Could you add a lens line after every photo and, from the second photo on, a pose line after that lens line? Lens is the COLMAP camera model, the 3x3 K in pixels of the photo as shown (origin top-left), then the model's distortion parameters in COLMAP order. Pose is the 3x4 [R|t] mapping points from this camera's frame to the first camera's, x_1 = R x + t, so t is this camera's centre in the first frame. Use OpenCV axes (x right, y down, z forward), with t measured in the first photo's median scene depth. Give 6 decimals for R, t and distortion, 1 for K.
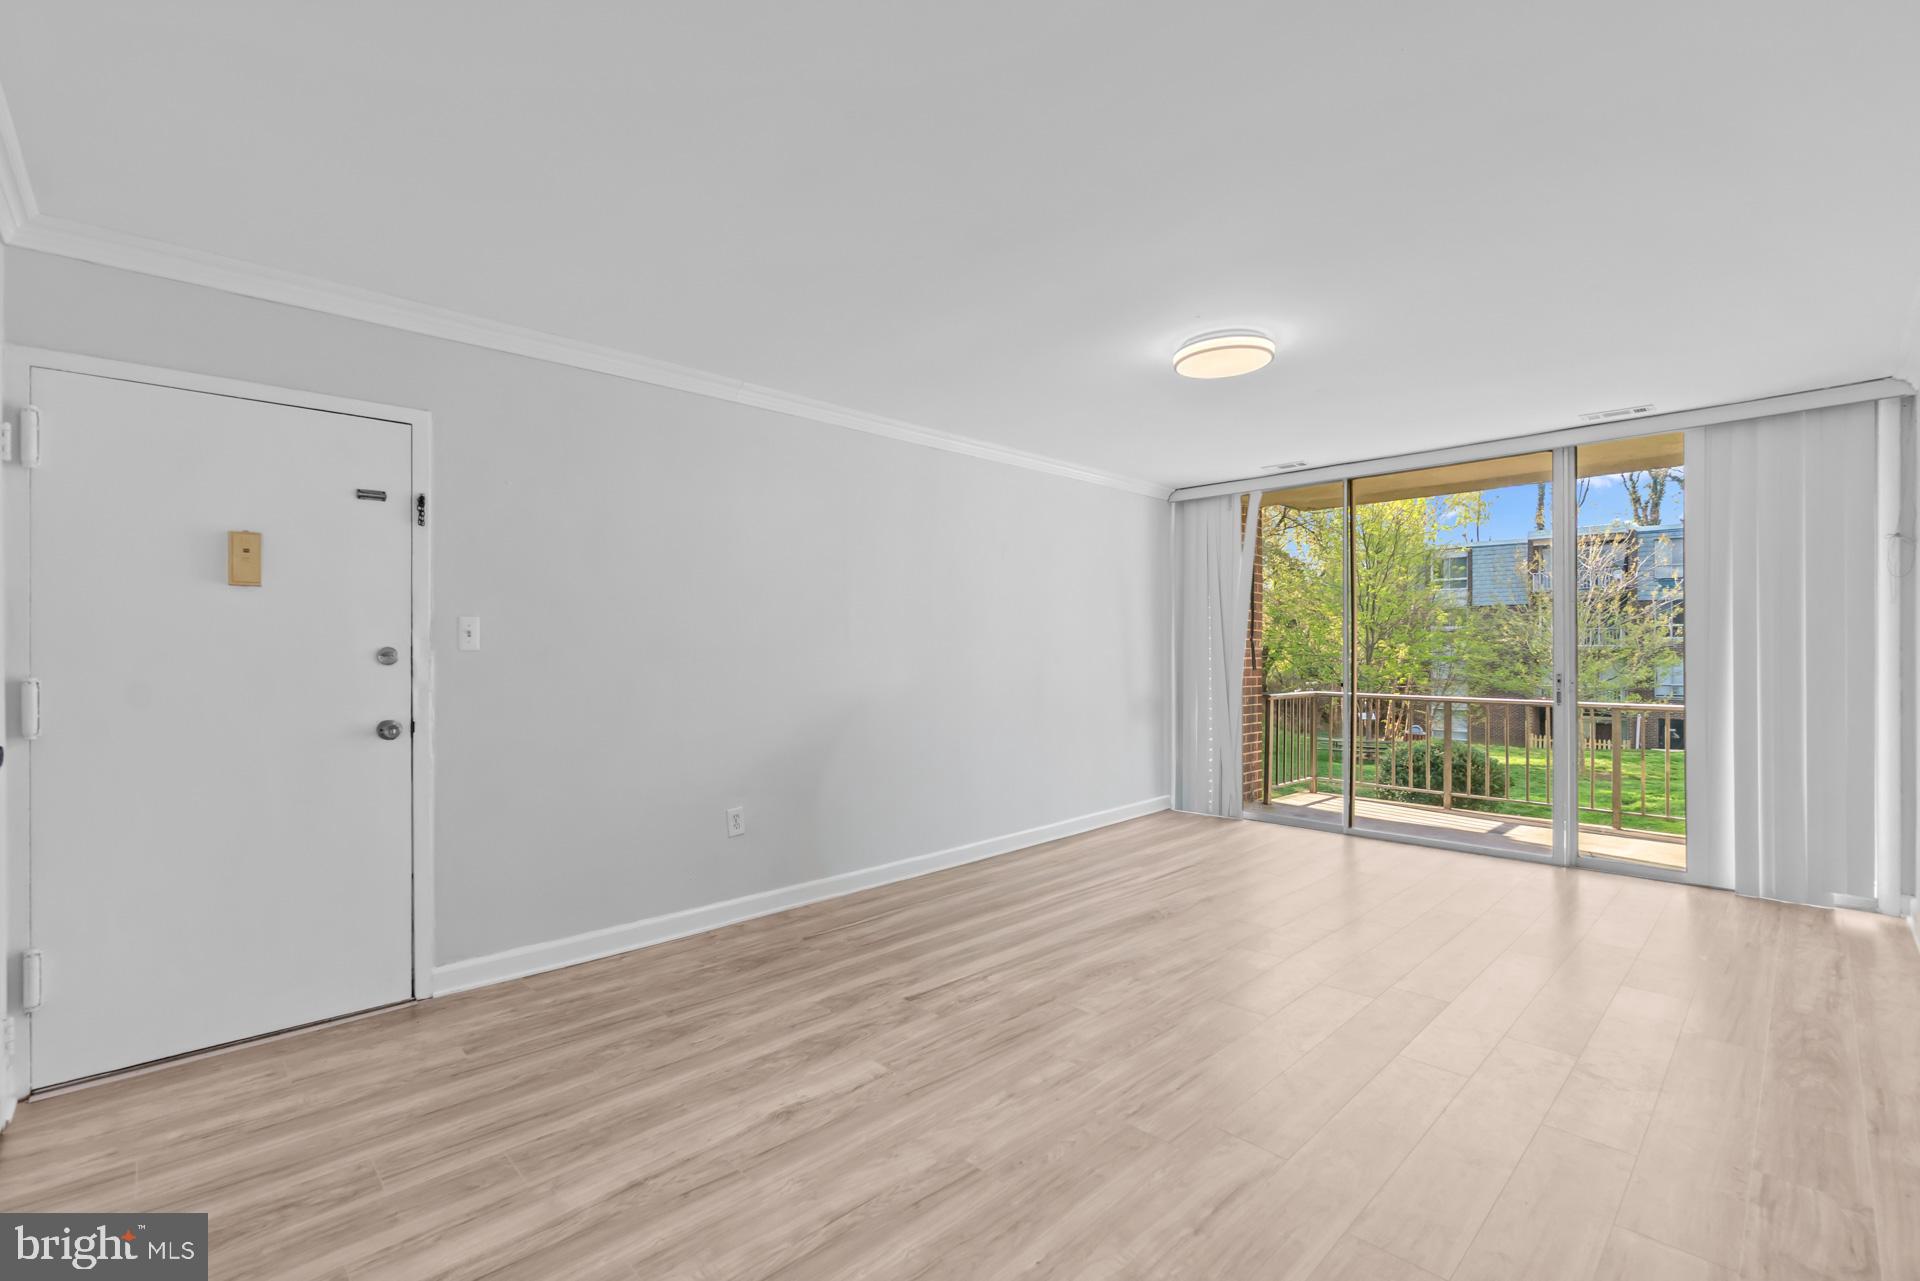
lens RADIAL K [[846.6, 0, 934.6], [0, 846.6, 655.0], [0, 0, 1]] dist [-0.002564, 0.000737]
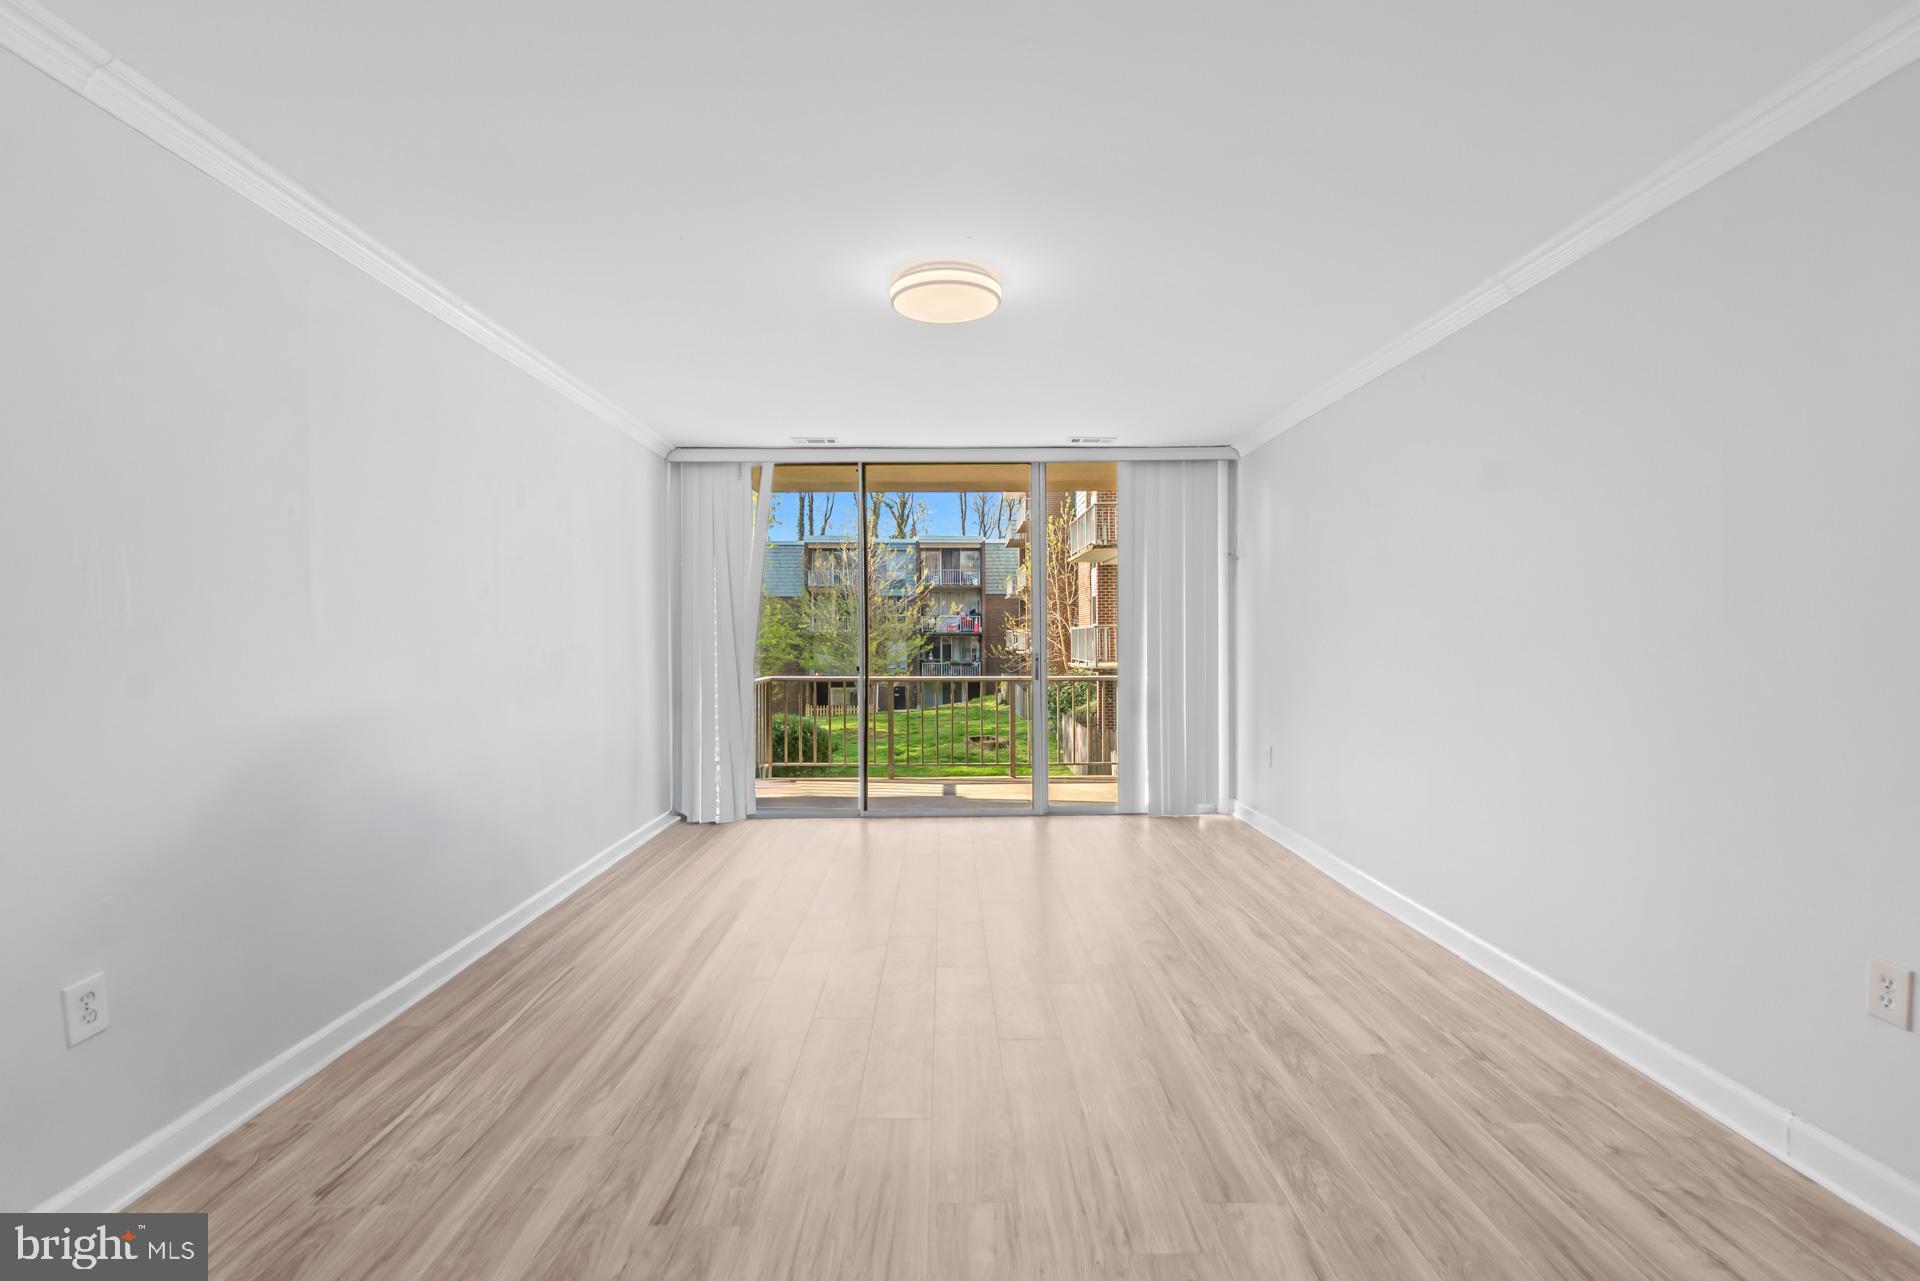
lens RADIAL K [[846.6, 0, 968.8], [0, 846.6, 630.7], [0, 0, 1]] dist [-0.002564, 0.000737]
pose [[0.679105, 0.000705, 0.734040, -0.199098], [0.008054, 0.999932, -0.008412, 0.000224], [-0.733997, 0.011625, 0.679054, 0.271989]]
